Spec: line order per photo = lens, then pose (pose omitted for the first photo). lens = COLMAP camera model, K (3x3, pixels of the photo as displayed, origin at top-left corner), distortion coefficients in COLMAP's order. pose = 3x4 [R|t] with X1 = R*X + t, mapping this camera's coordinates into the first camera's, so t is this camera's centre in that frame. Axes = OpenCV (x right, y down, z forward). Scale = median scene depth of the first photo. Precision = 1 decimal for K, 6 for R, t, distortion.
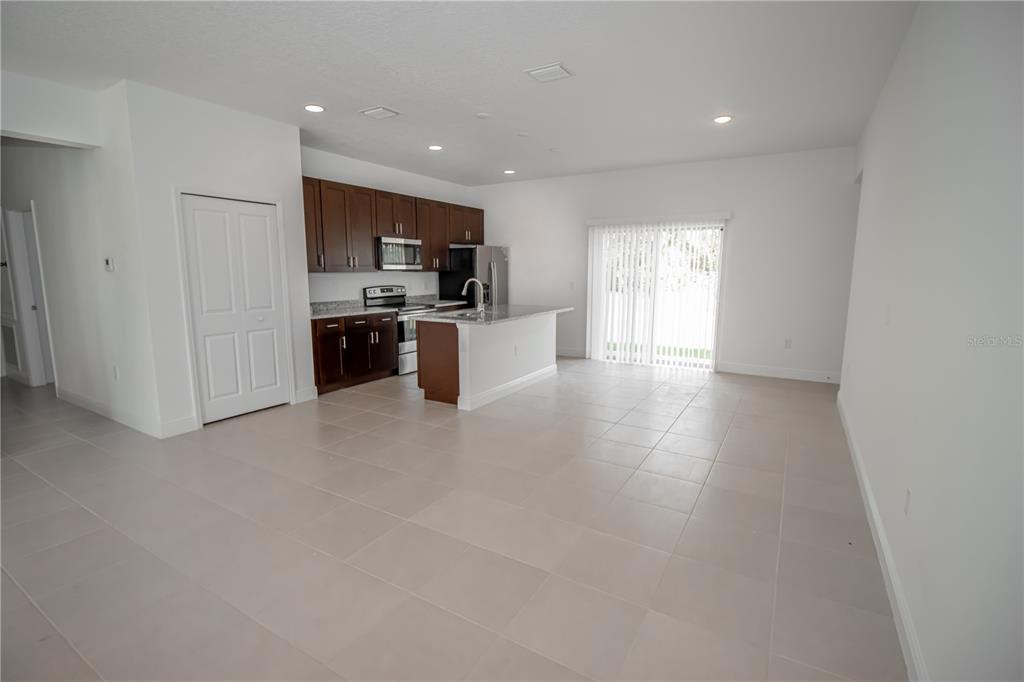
lens RADIAL K [[477.4, 0, 510.7], [0, 477.4, 340.1], [0, 0, 1]] dist [0.001959, -0.014356]
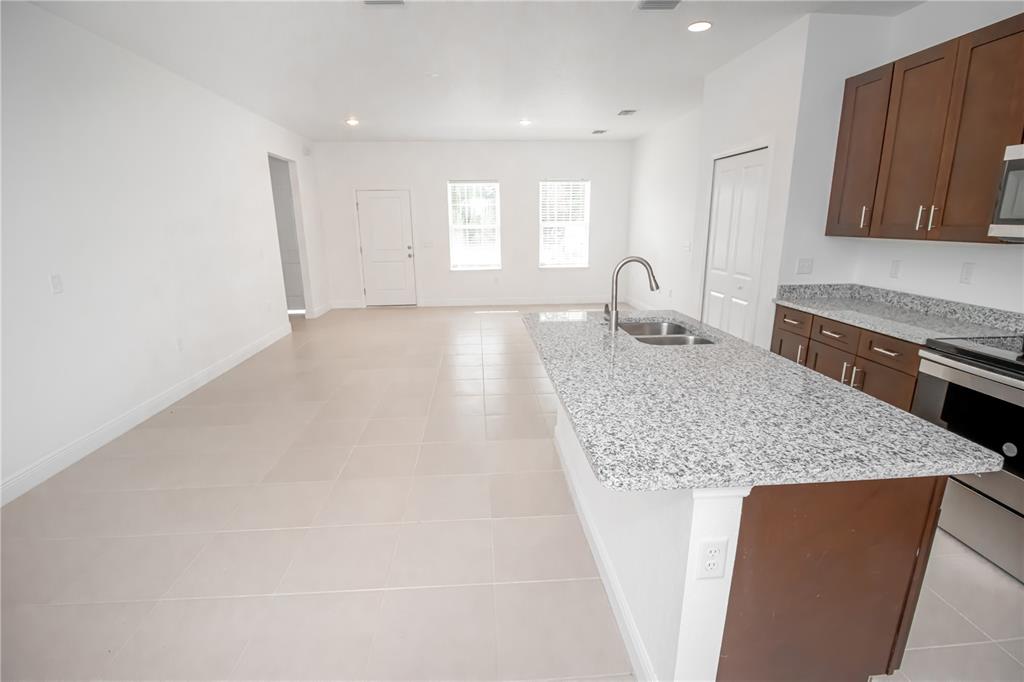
lens RADIAL K [[475.9, 0, 510.8], [0, 475.9, 343.9], [0, 0, 1]] dist [0.003372, -0.013338]
pose [[-0.819979, 0.147818, -0.552978, 0.251809], [-0.076526, 0.929096, 0.361835, -0.175530], [0.567255, 0.339014, -0.750527, 1.098662]]
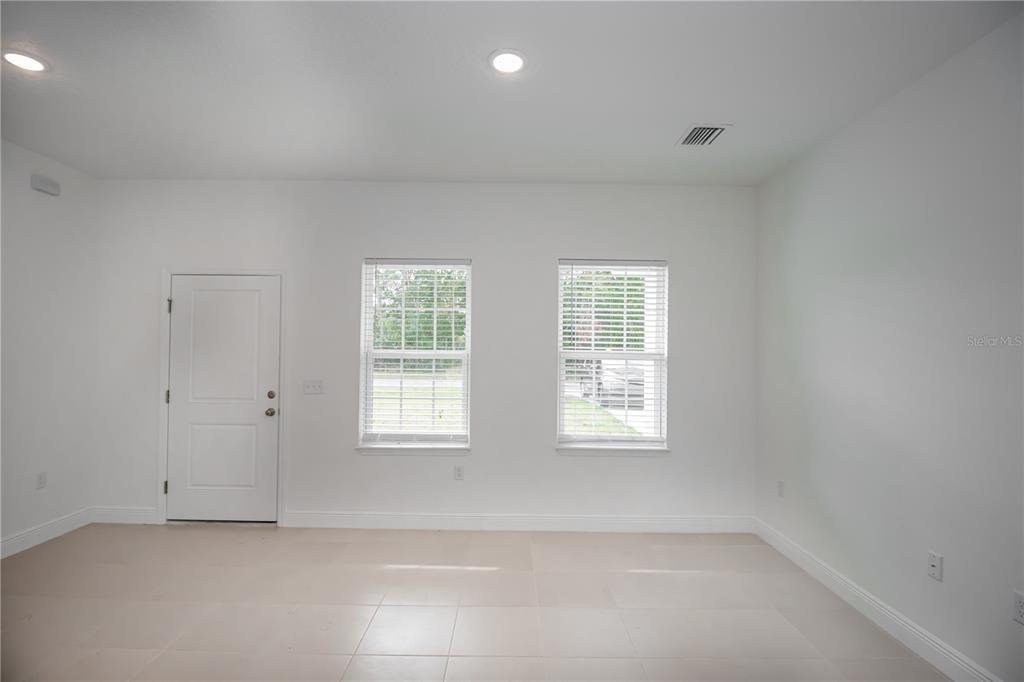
lens RADIAL K [[475.9, 0, 510.8], [0, 475.9, 343.9], [0, 0, 1]] dist [0.003372, -0.013338]
pose [[-0.858673, -0.025428, -0.511892, -0.253501], [-0.093150, 0.989877, 0.107083, -0.079046], [0.503987, 0.139633, -0.852349, 0.498231]]
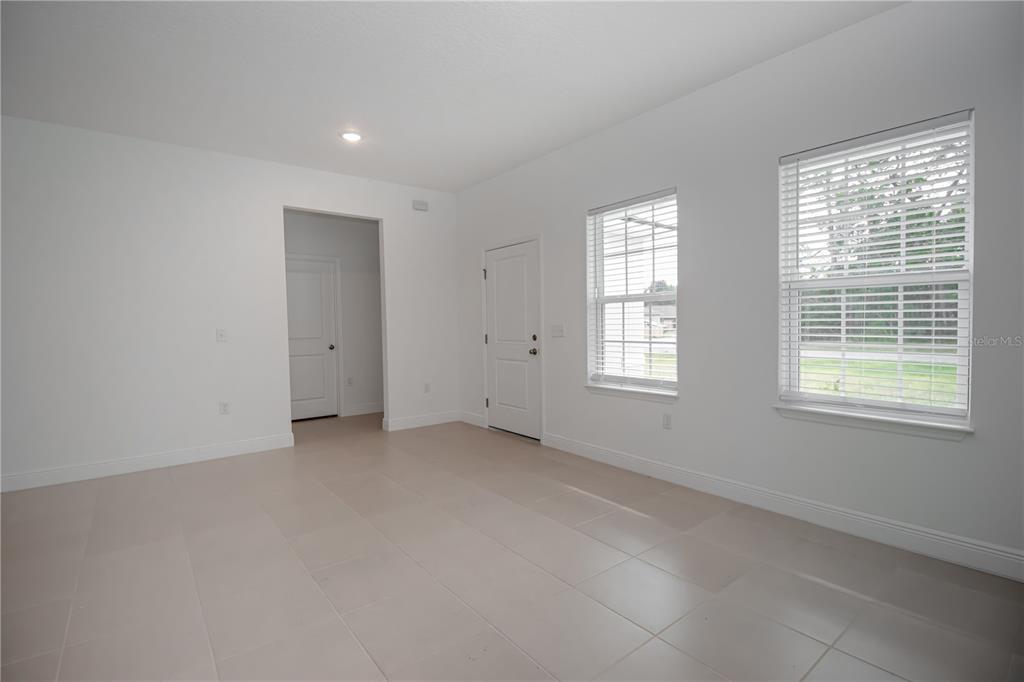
lens RADIAL K [[480.5, 0, 514.2], [0, 480.5, 342.6], [0, 0, 1]] dist [0.001965, -0.015772]
pose [[-0.933340, -0.006229, 0.358939, -0.554960], [0.062398, 0.981815, 0.179291, -0.050519], [-0.353529, 0.189737, -0.915979, 0.544095]]
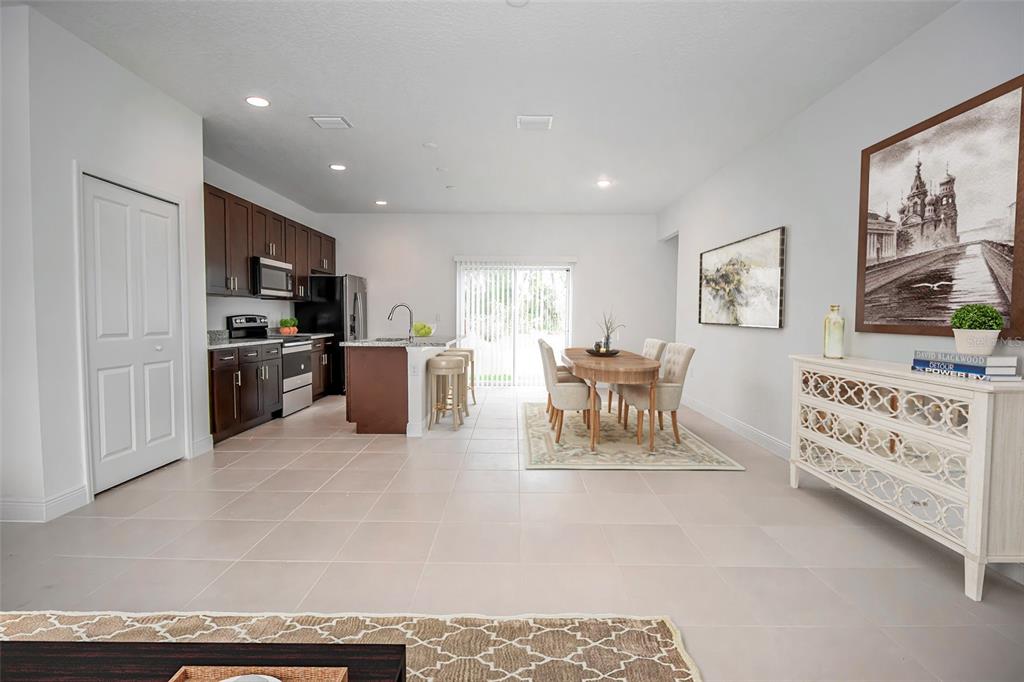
lens RADIAL K [[475.9, 0, 510.8], [0, 475.9, 343.9], [0, 0, 1]] dist [0.003372, -0.013338]
pose [[0.861632, -0.023171, 0.507004, -0.318590], [0.066802, 0.995444, -0.068033, 0.028884], [-0.503117, 0.092488, 0.859255, 0.046637]]
